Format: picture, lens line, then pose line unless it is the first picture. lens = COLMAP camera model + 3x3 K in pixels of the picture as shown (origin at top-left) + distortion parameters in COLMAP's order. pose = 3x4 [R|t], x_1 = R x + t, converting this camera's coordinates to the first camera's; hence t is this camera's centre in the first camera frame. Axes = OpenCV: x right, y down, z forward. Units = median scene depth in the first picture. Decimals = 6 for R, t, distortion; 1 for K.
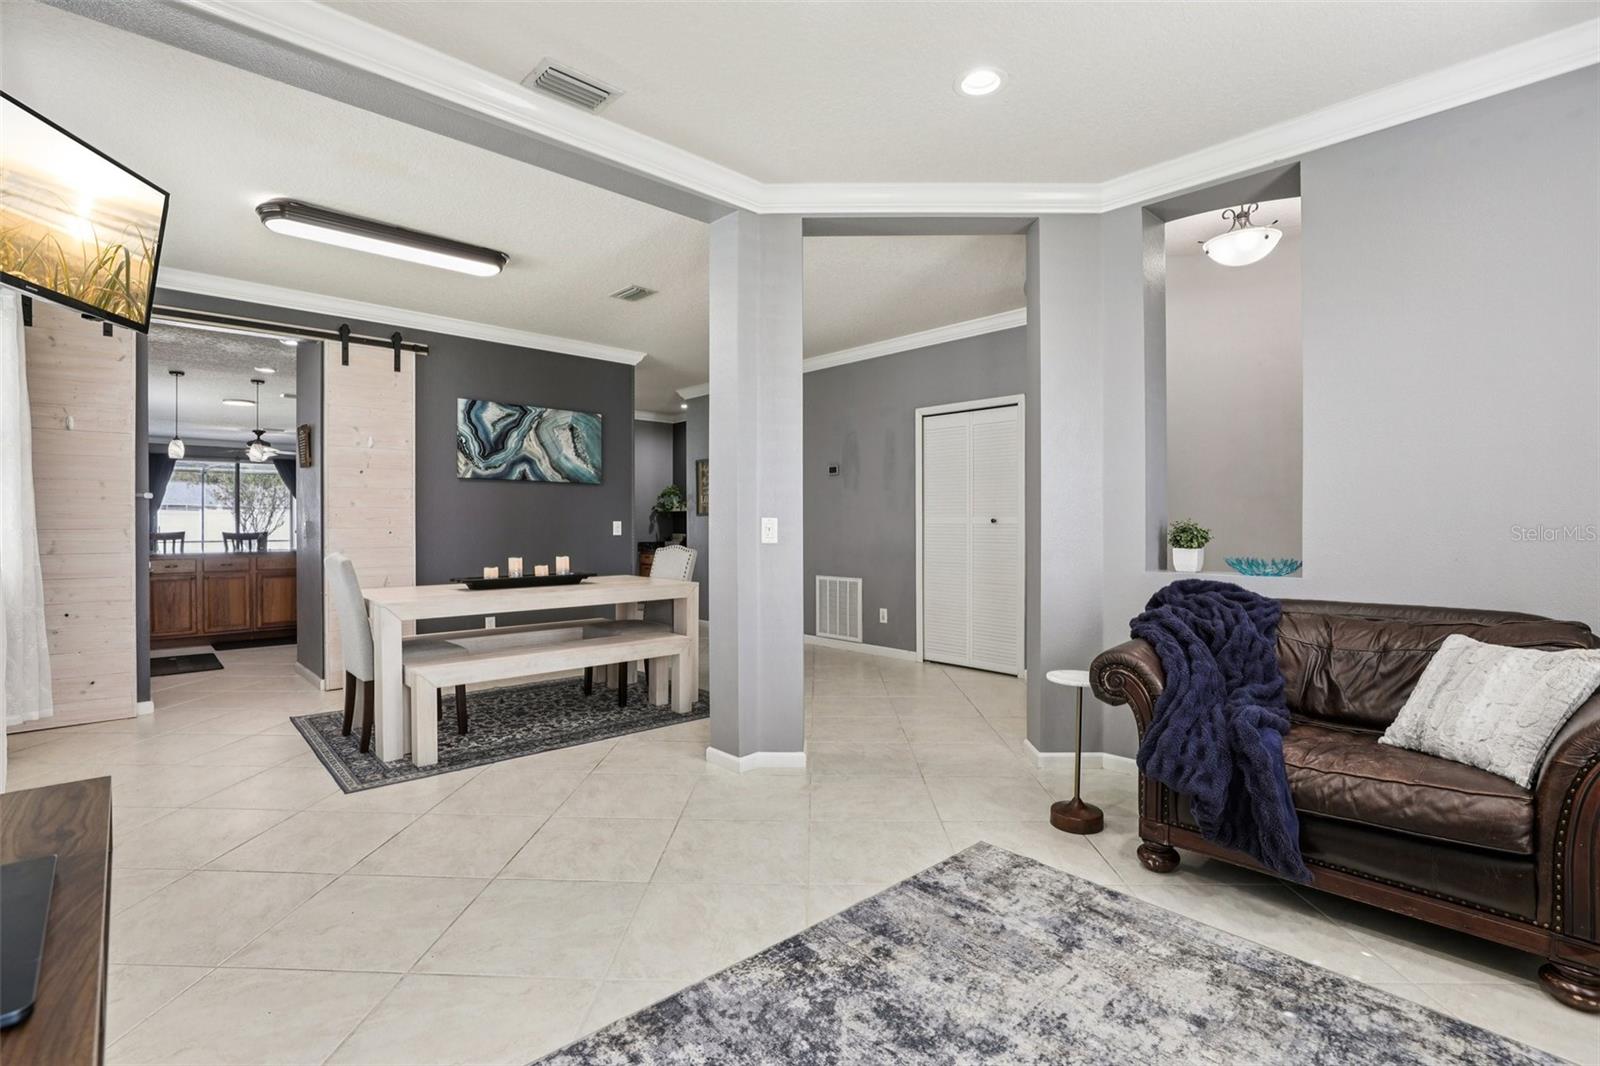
lens RADIAL K [[738.2, 0, 792.7], [0, 738.2, 531.7], [0, 0, 1]] dist [-0.031516, 0.009412]
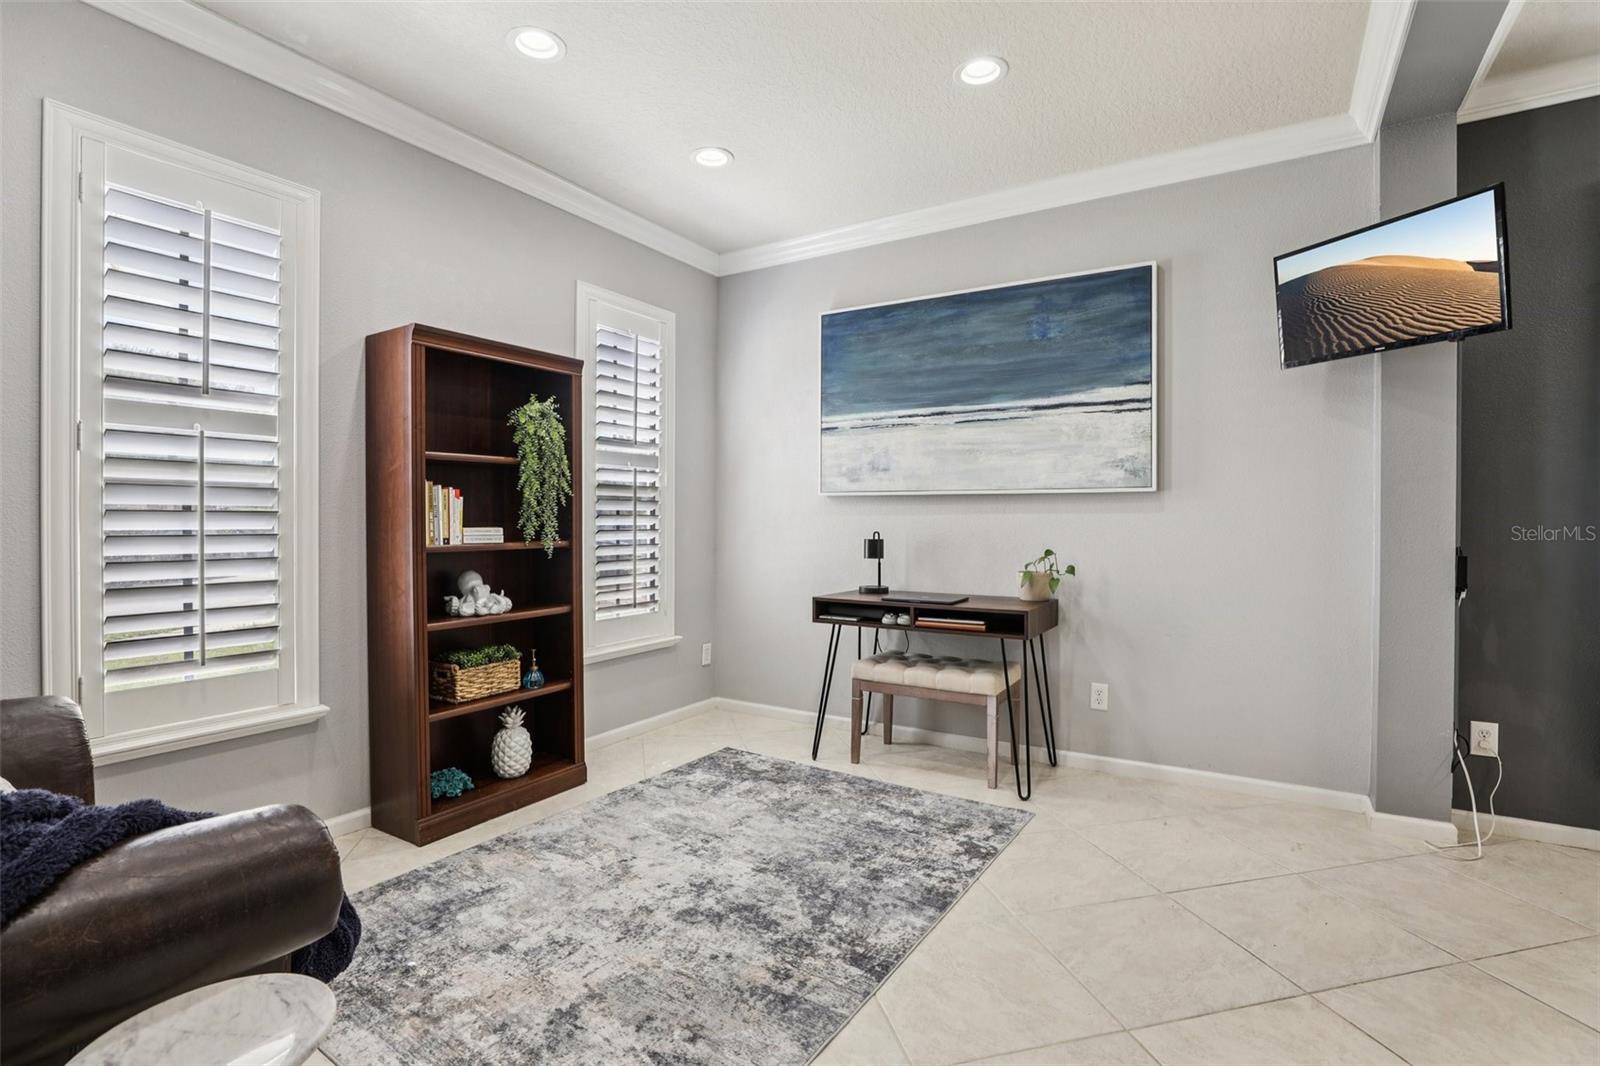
lens RADIAL K [[738.2, 0, 810.6], [0, 738.2, 523.5], [0, 0, 1]] dist [-0.031516, 0.009412]
pose [[-0.962955, 0.001178, -0.269661, 0.363410], [-0.002578, 0.999905, 0.013575, -0.017713], [0.269651, 0.013767, -0.962860, 2.041600]]
